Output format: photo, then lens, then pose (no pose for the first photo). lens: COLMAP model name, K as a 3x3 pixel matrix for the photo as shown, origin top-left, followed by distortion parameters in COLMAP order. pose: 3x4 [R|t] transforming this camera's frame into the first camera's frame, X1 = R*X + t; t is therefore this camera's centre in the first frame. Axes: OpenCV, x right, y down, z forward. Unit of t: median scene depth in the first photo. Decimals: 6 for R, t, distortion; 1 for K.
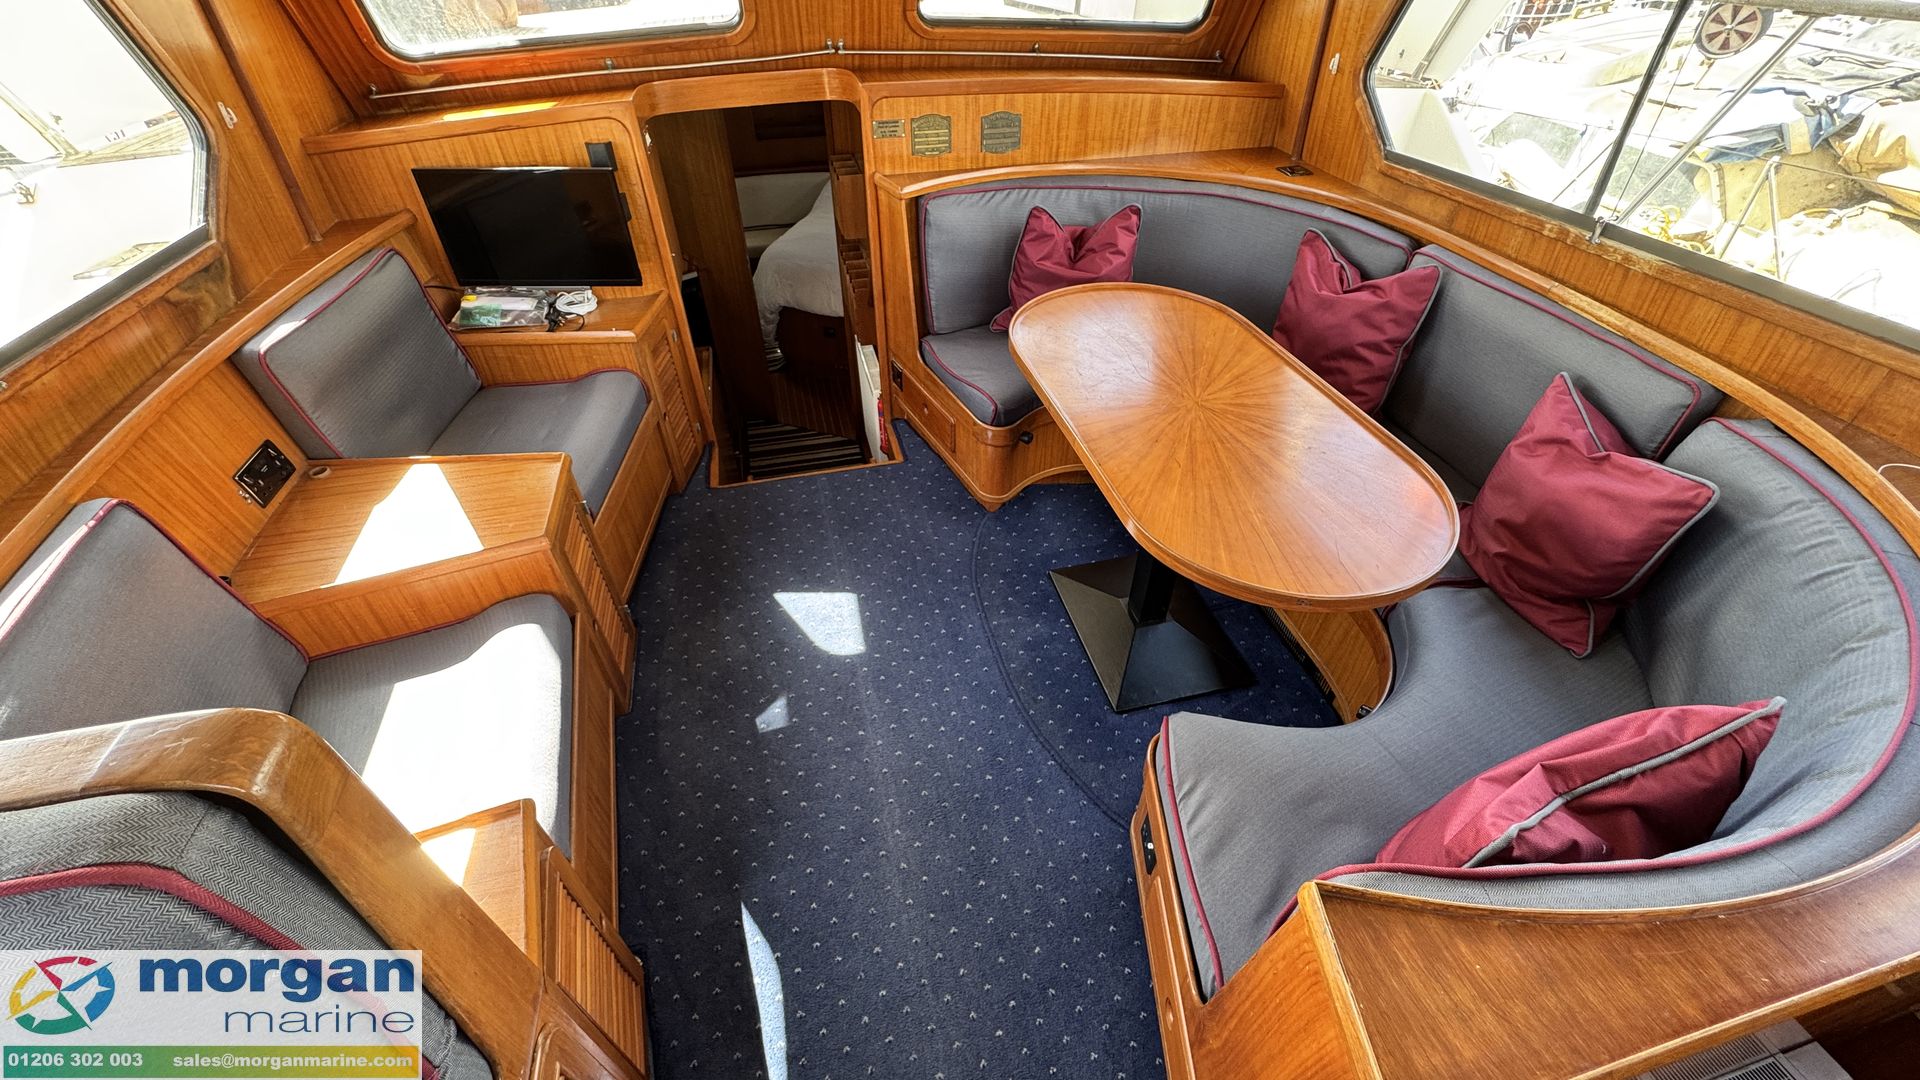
lens RADIAL K [[768.5, 0, 958.3], [0, 768.5, 539.8], [0, 0, 1]] dist [-0.004427, 0.000554]
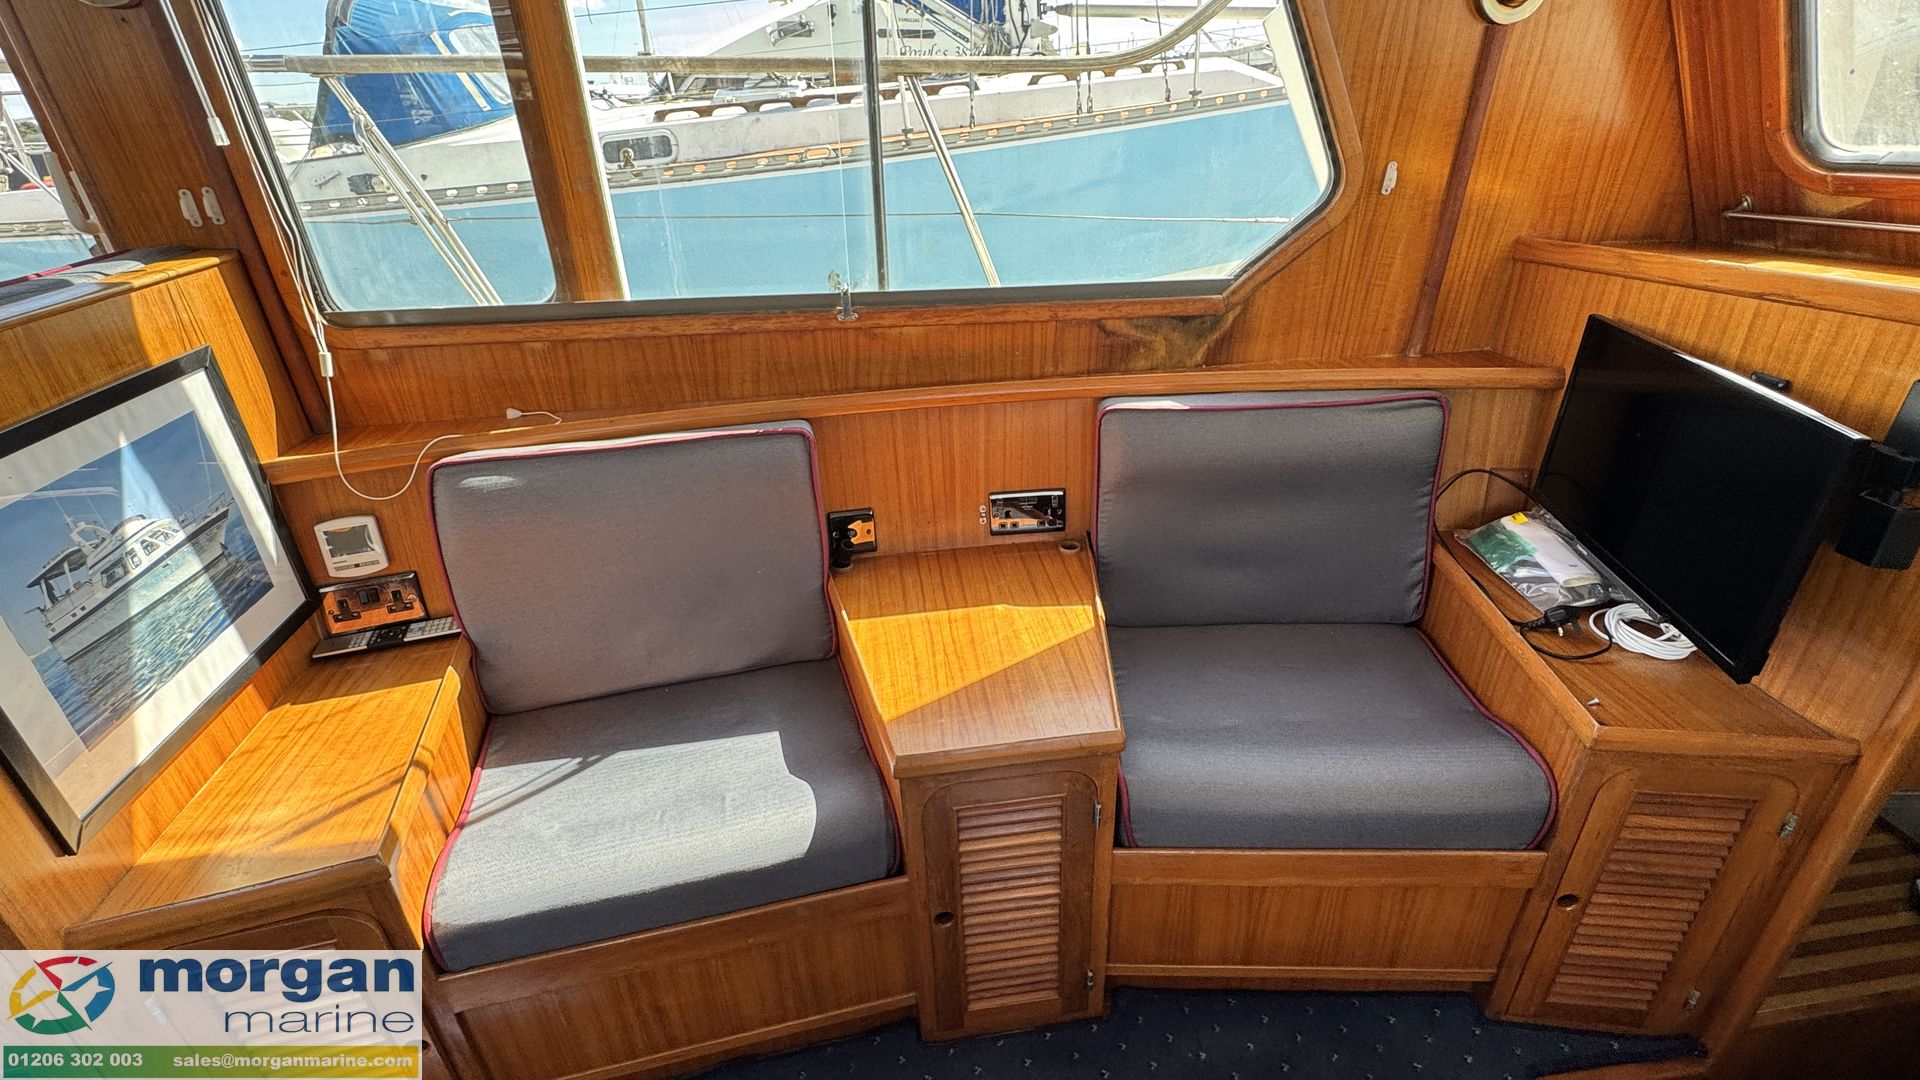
lens RADIAL K [[888.0, 0, 963.9], [0, 888.0, 537.5], [0, 0, 1]] dist [0.000557, 0.000098]
pose [[-0.101499, 0.464320, -0.879832, 0.014783], [-0.625651, 0.657817, 0.419331, -0.321134], [0.773472, 0.593030, 0.223735, 0.519498]]
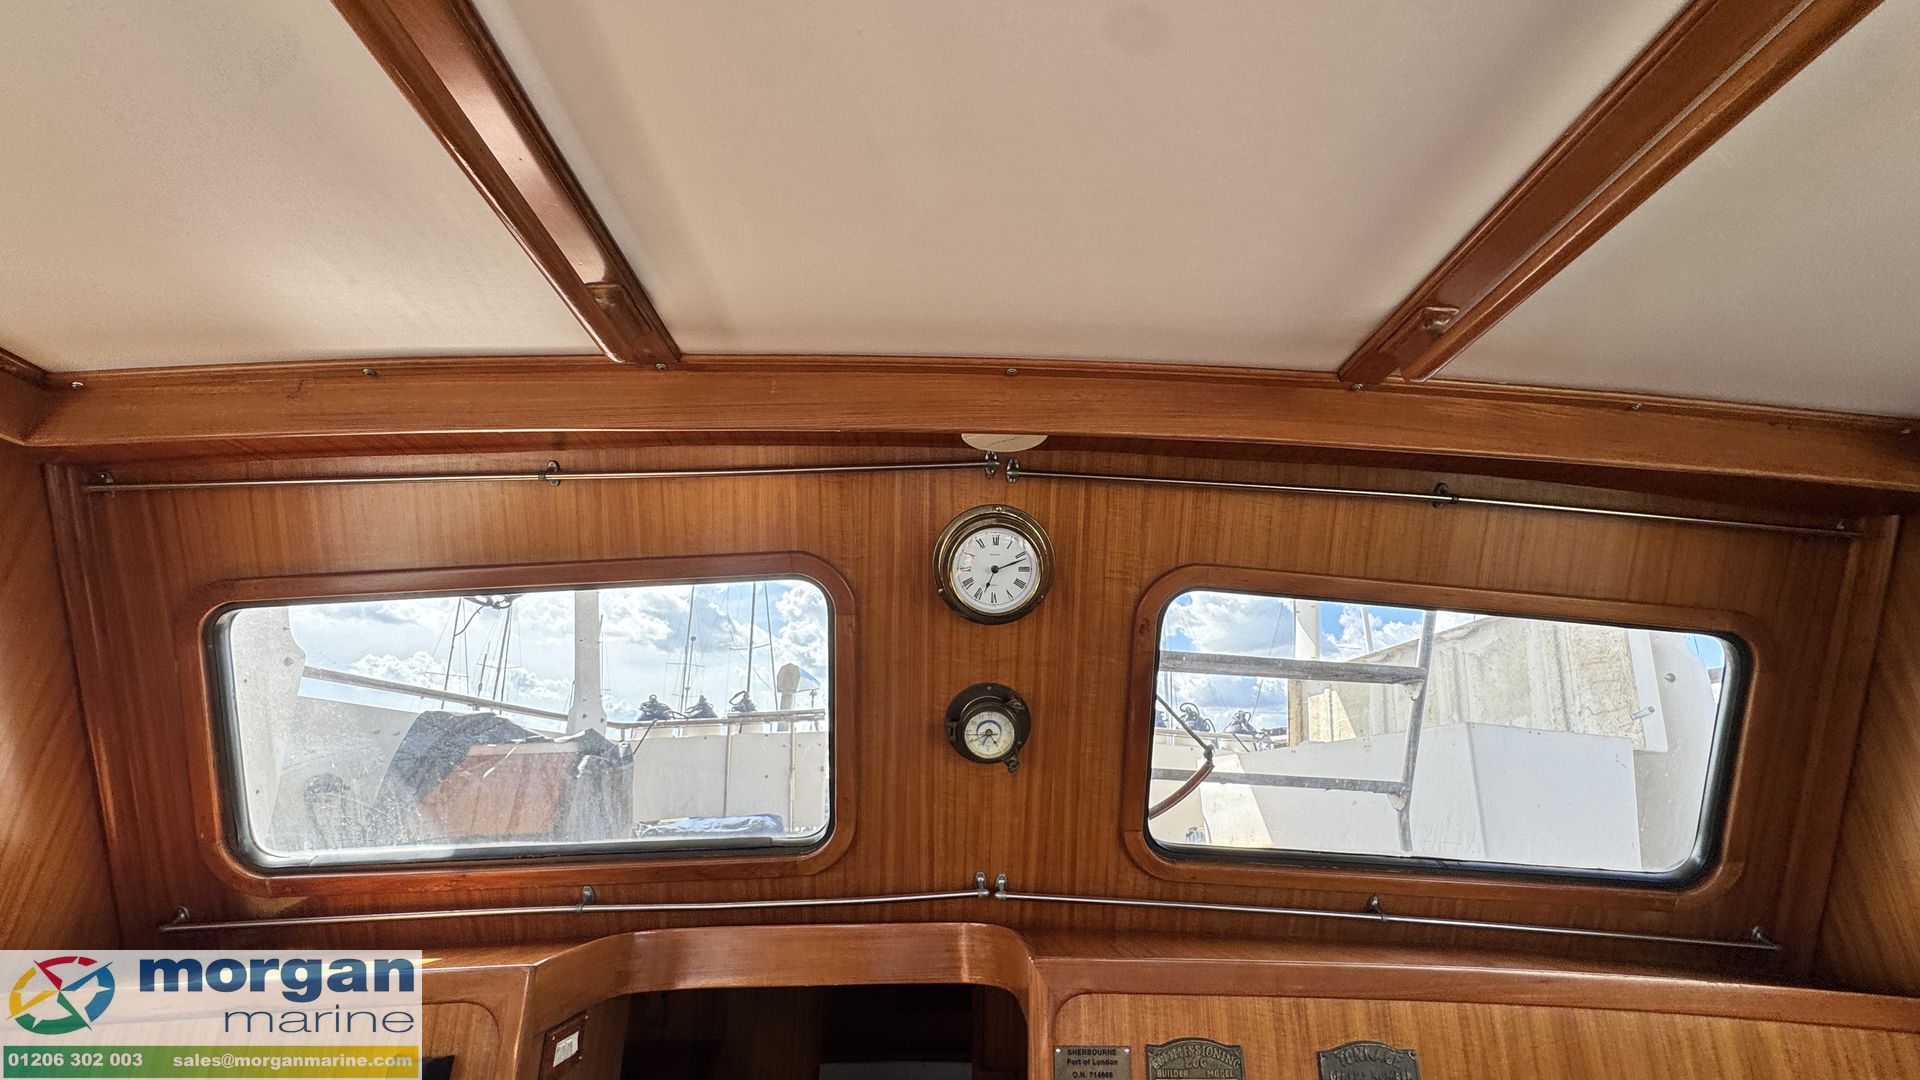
lens RADIAL K [[748.4, 0, 958.6], [0, 748.4, 546.9], [0, 0, 1]] dist [-0.003642, -0.000286]
pose [[0.976596, -0.056472, -0.207534, -0.062936], [-0.147854, 0.524496, -0.838477, -0.340534], [0.156201, 0.849538, 0.503871, 0.557007]]
